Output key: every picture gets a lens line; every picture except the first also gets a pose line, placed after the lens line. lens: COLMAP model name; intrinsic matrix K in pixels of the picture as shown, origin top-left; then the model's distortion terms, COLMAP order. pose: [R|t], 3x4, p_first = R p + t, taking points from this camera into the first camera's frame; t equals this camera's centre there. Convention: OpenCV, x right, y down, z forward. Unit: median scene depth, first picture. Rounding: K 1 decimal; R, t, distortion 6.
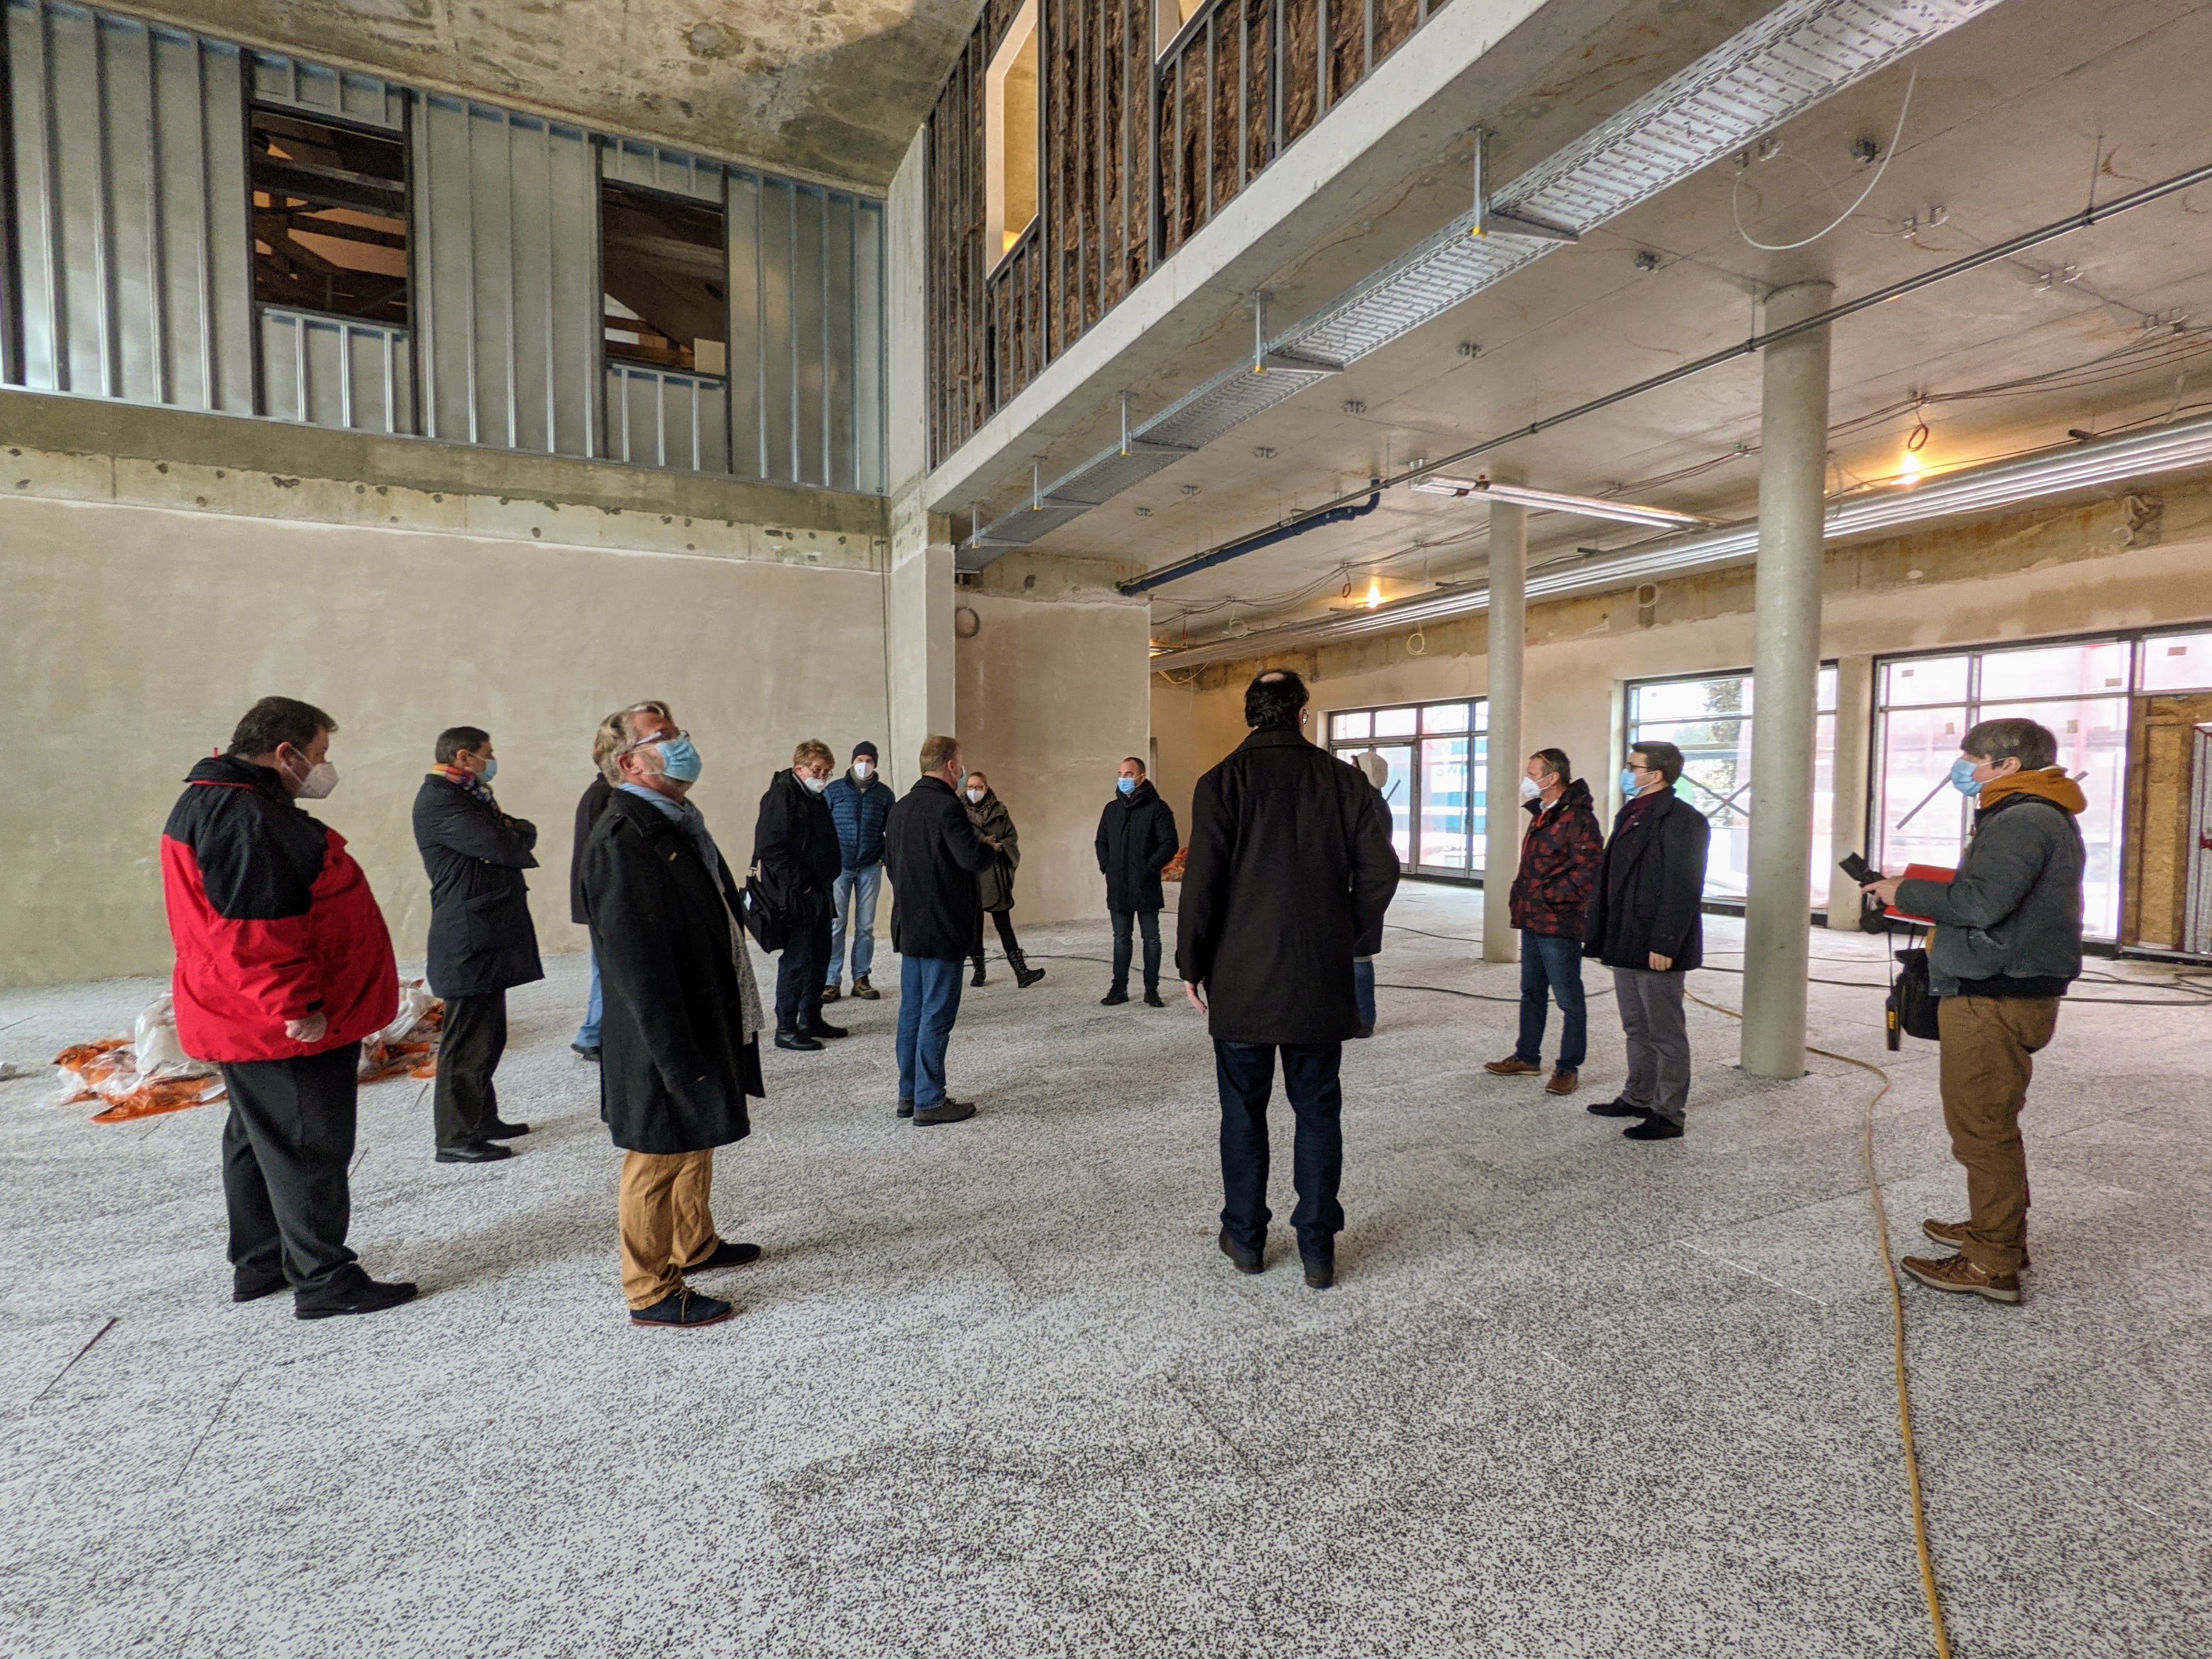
lens RADIAL K [[1105.6, 0, 1160.9], [0, 1105.6, 811.7], [0, 0, 1]] dist [-0.002046, -0.000065]
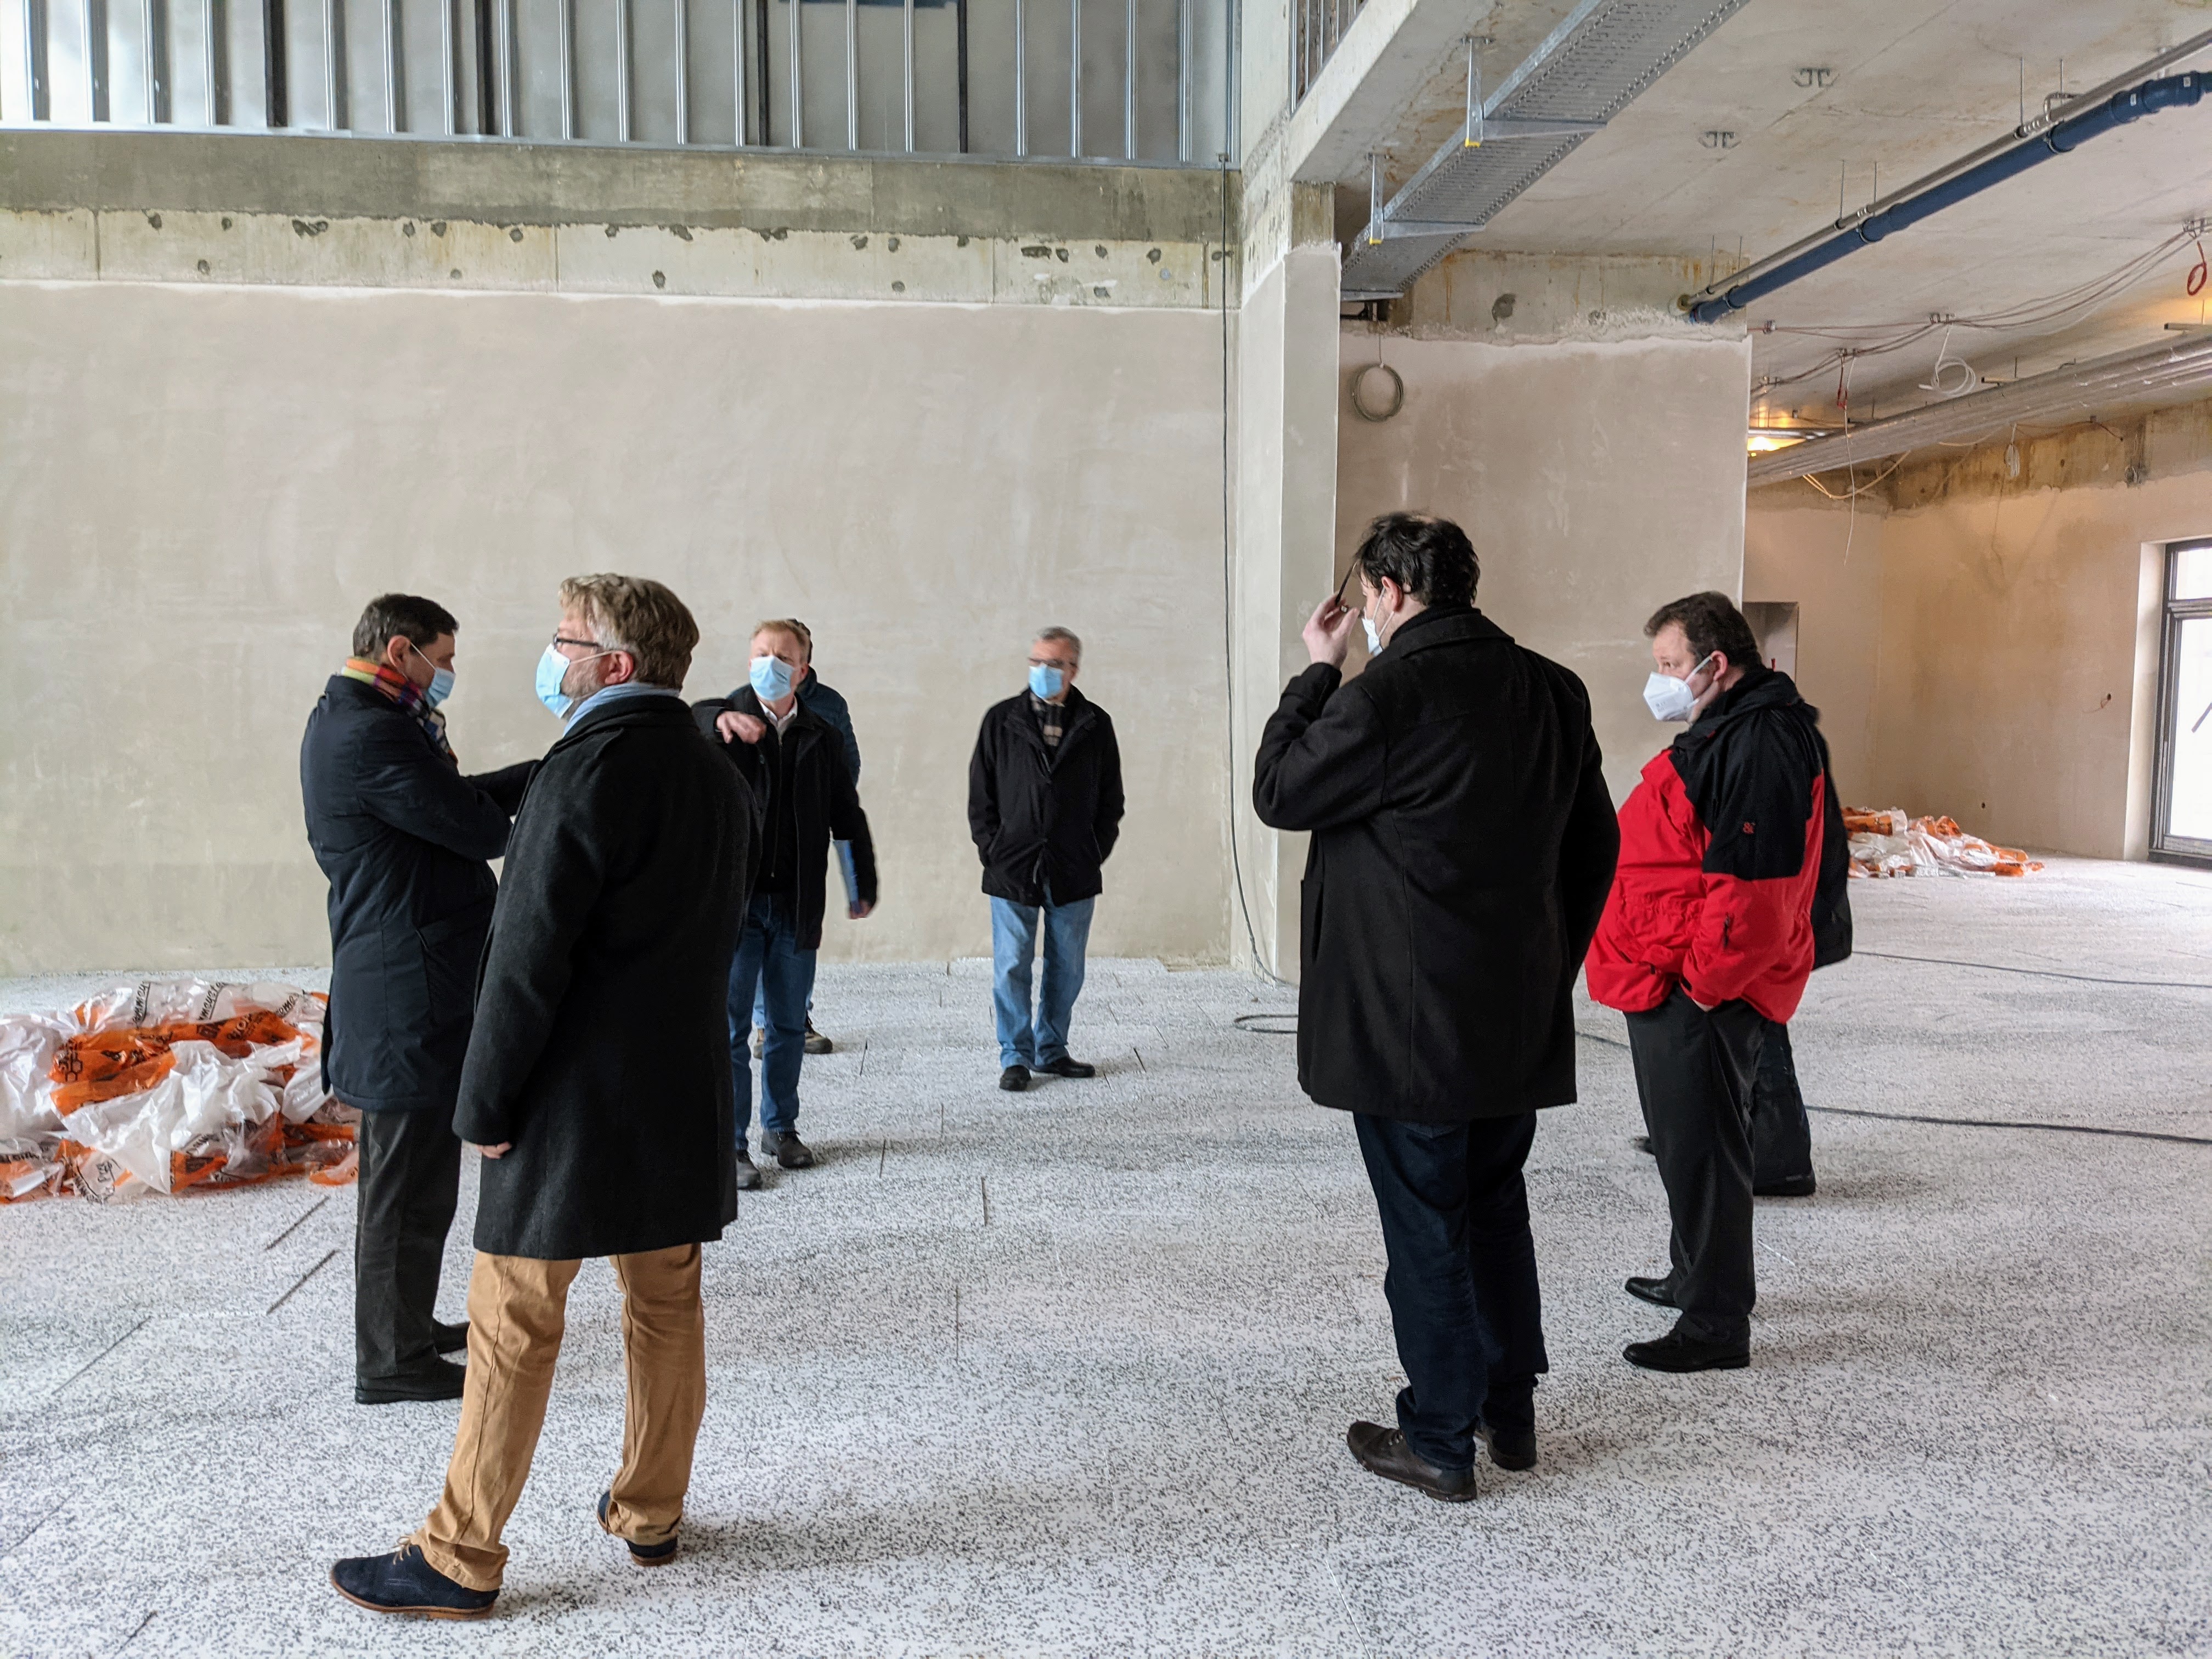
lens RADIAL K [[1810.3, 0, 1106.0], [0, 1810.3, 829.5], [0, 0, 1]] dist [0.055032, -0.097789]
pose [[0.927183, 0.028179, -0.373547, 0.046473], [-0.008759, 0.998525, 0.053586, -0.004273], [0.374506, -0.046412, 0.926062, 0.134526]]
